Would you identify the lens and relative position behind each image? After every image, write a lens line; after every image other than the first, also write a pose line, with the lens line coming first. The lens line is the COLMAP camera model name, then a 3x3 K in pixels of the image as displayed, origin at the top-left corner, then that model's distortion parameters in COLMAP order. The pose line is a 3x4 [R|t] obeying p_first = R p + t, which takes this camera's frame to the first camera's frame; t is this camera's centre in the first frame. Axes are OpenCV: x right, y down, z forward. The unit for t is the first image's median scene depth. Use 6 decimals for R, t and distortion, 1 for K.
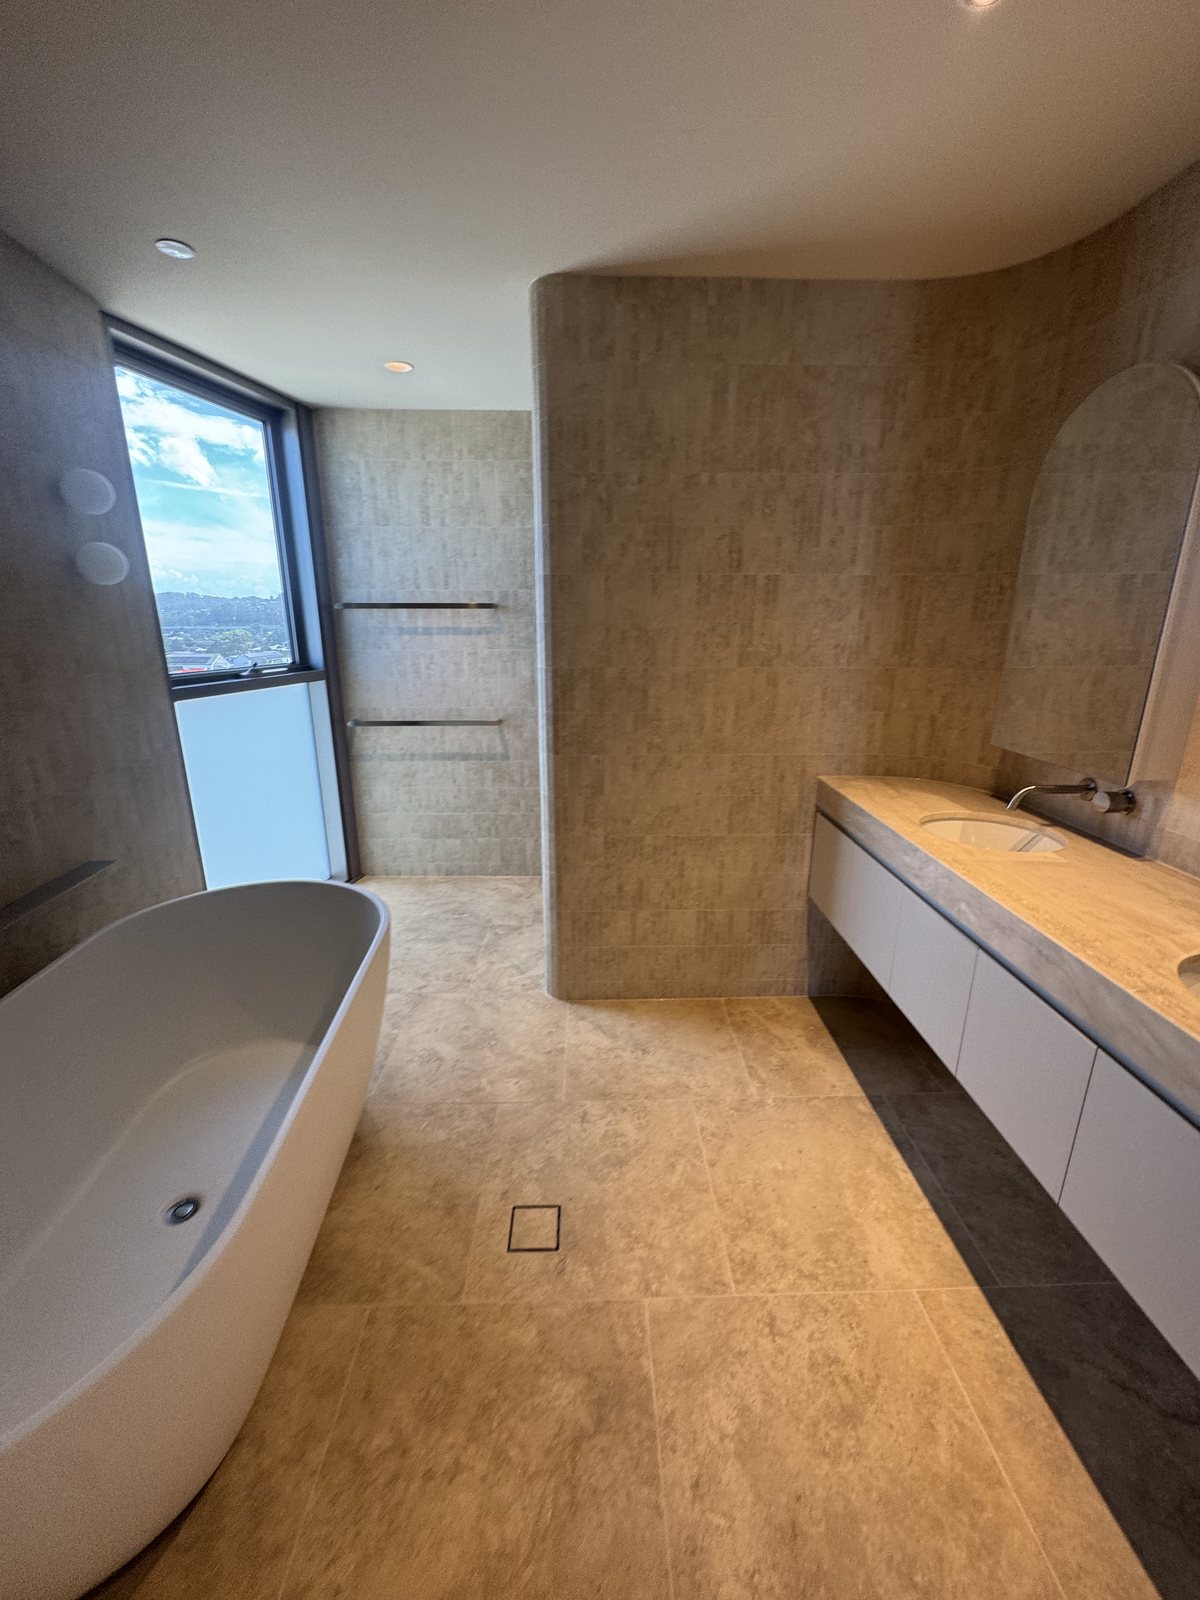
lens RADIAL K [[639.2, 0, 601.0], [0, 639.2, 801.1], [0, 0, 1]] dist [-0.002072, -0.000291]
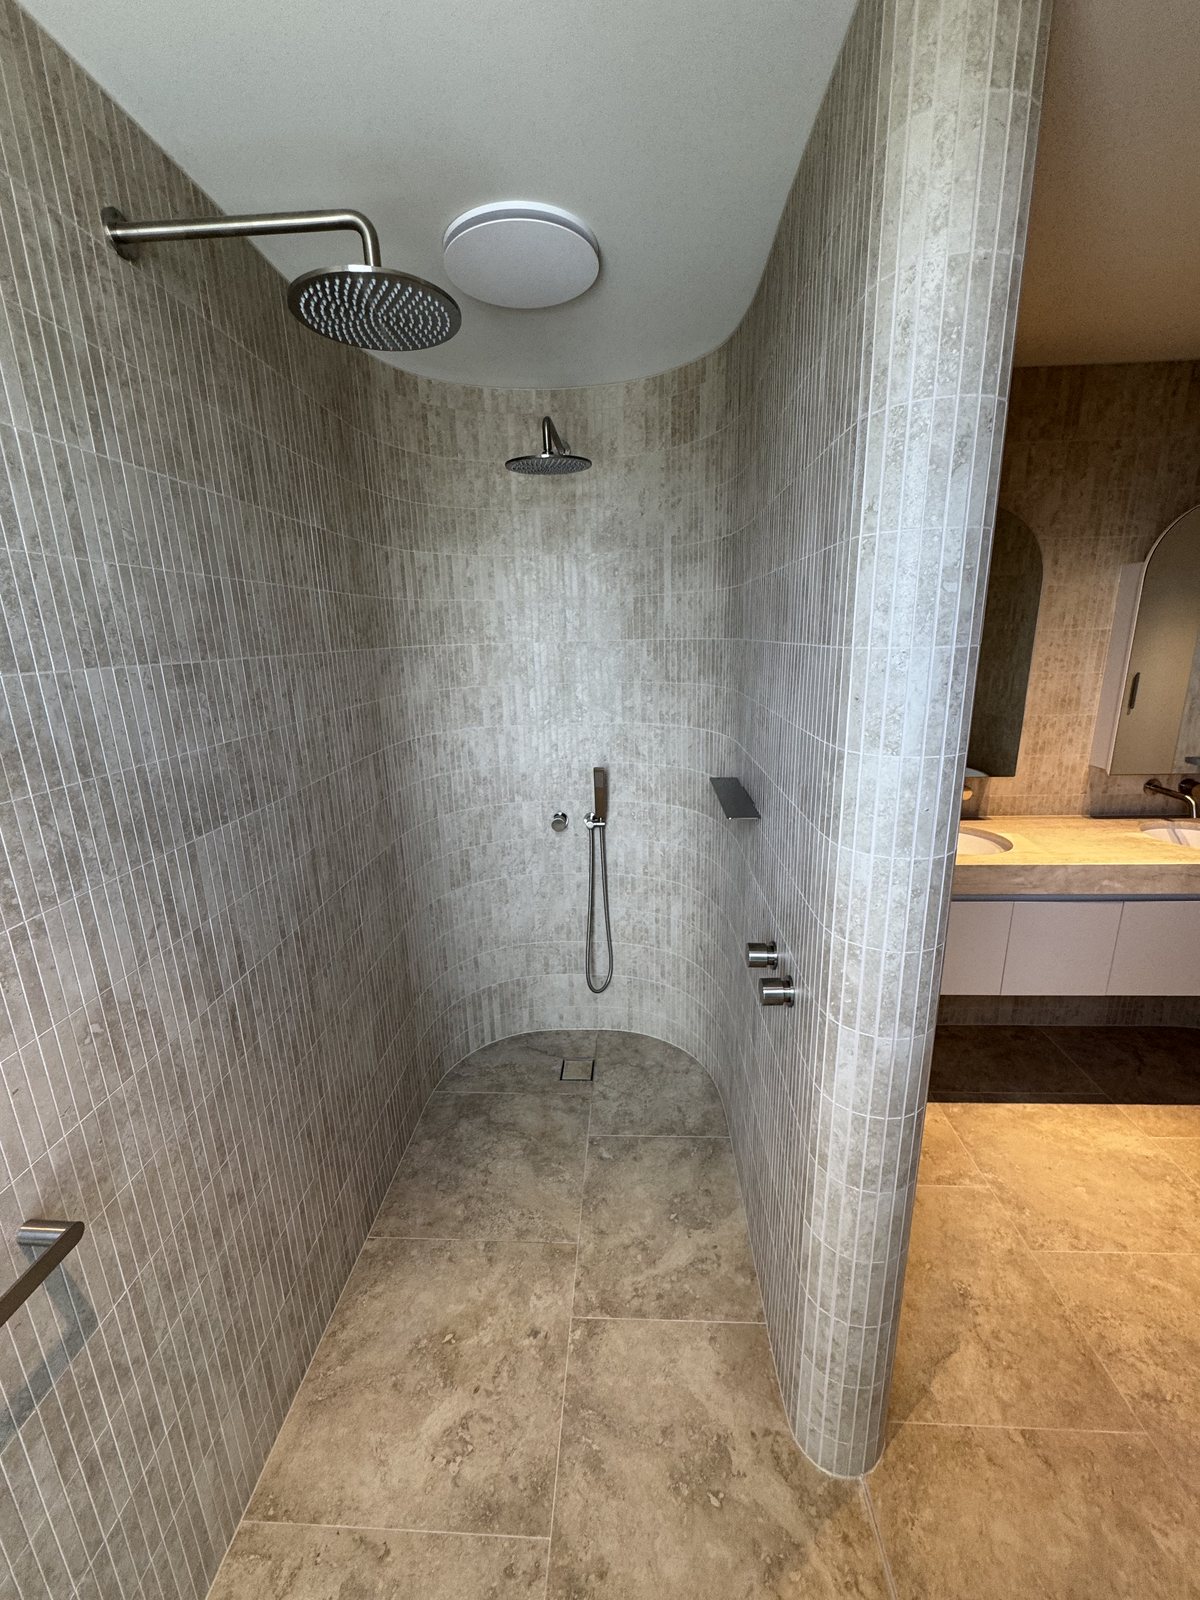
lens RADIAL K [[639.2, 0, 601.0], [0, 639.2, 801.1], [0, 0, 1]] dist [-0.002072, -0.000291]
pose [[0.074975, -0.256386, 0.963662, -0.595524], [0.299227, 0.927632, 0.223520, -0.471520], [-0.951232, 0.271595, 0.146267, 1.328161]]
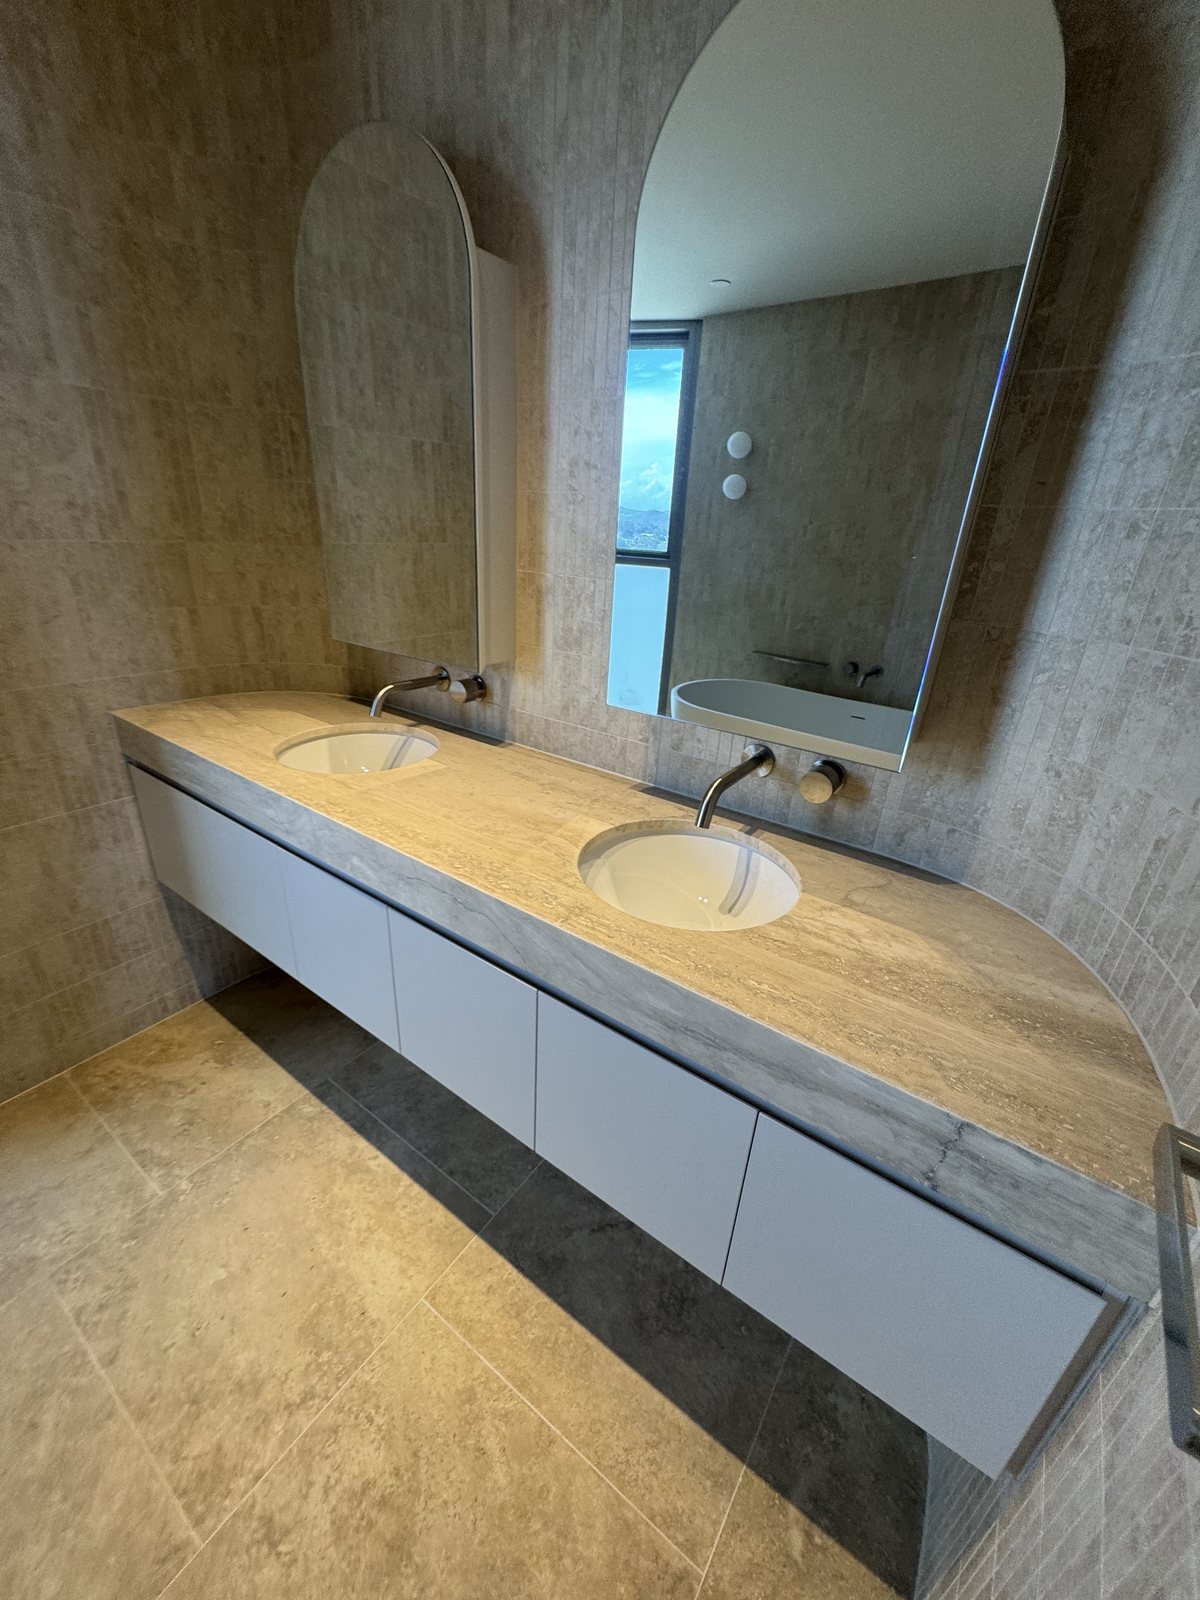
lens RADIAL K [[639.2, 0, 601.0], [0, 639.2, 801.1], [0, 0, 1]] dist [-0.002072, -0.000291]
pose [[0.594270, -0.291043, 0.749758, 0.139930], [0.167775, 0.956579, 0.238346, -0.027790], [-0.786572, -0.015851, 0.617296, 0.220415]]
